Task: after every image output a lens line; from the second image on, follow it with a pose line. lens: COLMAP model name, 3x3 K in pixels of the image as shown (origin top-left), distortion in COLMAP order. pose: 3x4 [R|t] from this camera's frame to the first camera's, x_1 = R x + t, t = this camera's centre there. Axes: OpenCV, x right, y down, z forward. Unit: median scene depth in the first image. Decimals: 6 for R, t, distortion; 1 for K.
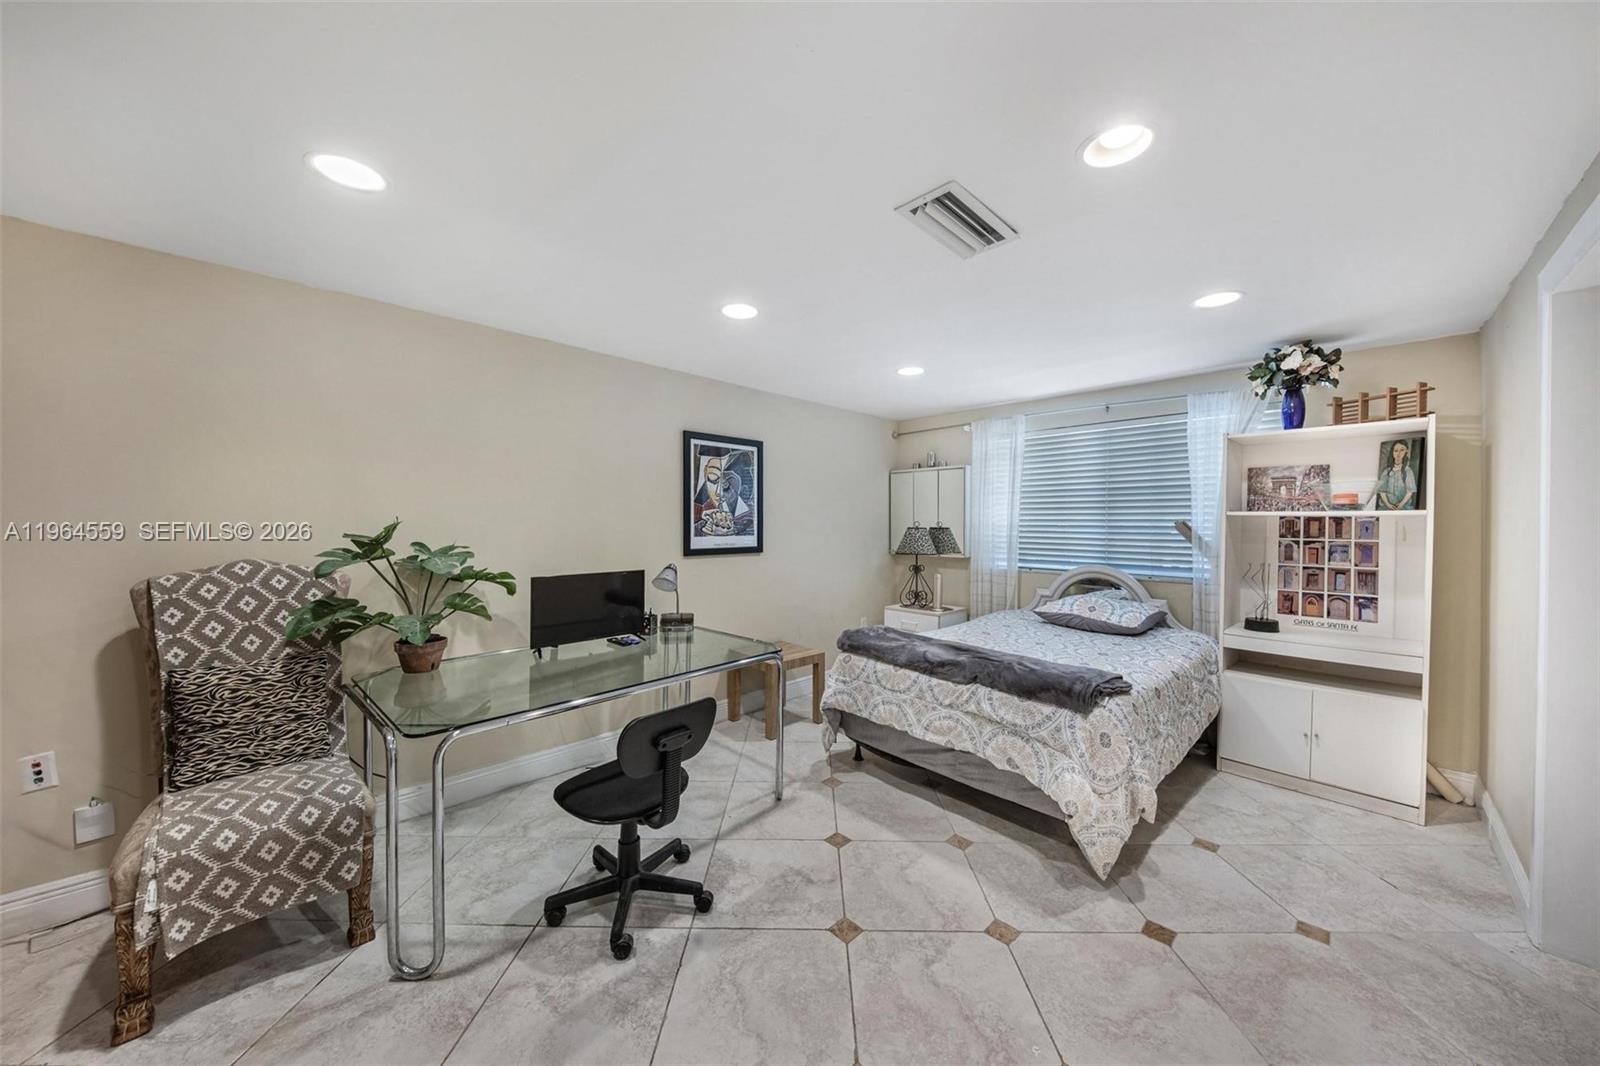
lens RADIAL K [[553.9, 0, 799.6], [0, 553.9, 526.0], [0, 0, 1]] dist [0.008609, -0.002131]
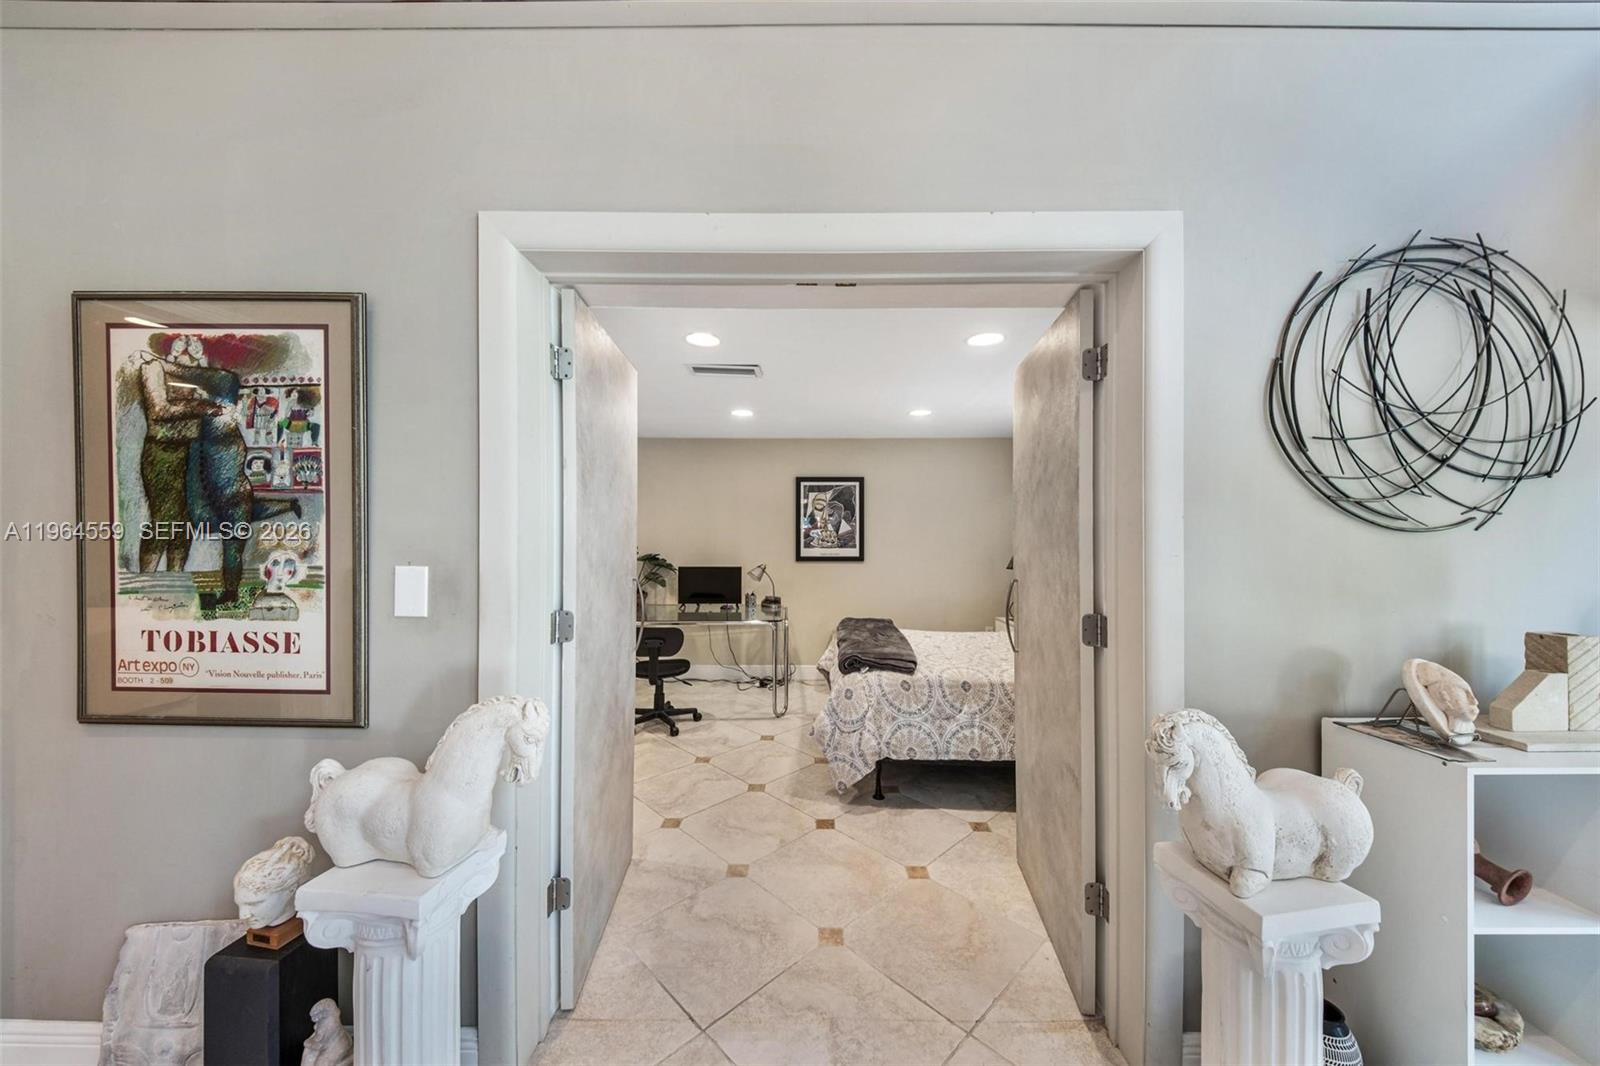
lens RADIAL K [[553.9, 0, 801.3], [0, 553.9, 539.3], [0, 0, 1]] dist [0.008609, -0.002131]
pose [[0.688936, 0.003287, -0.724815, 0.854601], [-0.005224, 0.999986, -0.000431, -0.003629], [0.724803, 0.004083, 0.688944, -0.018458]]
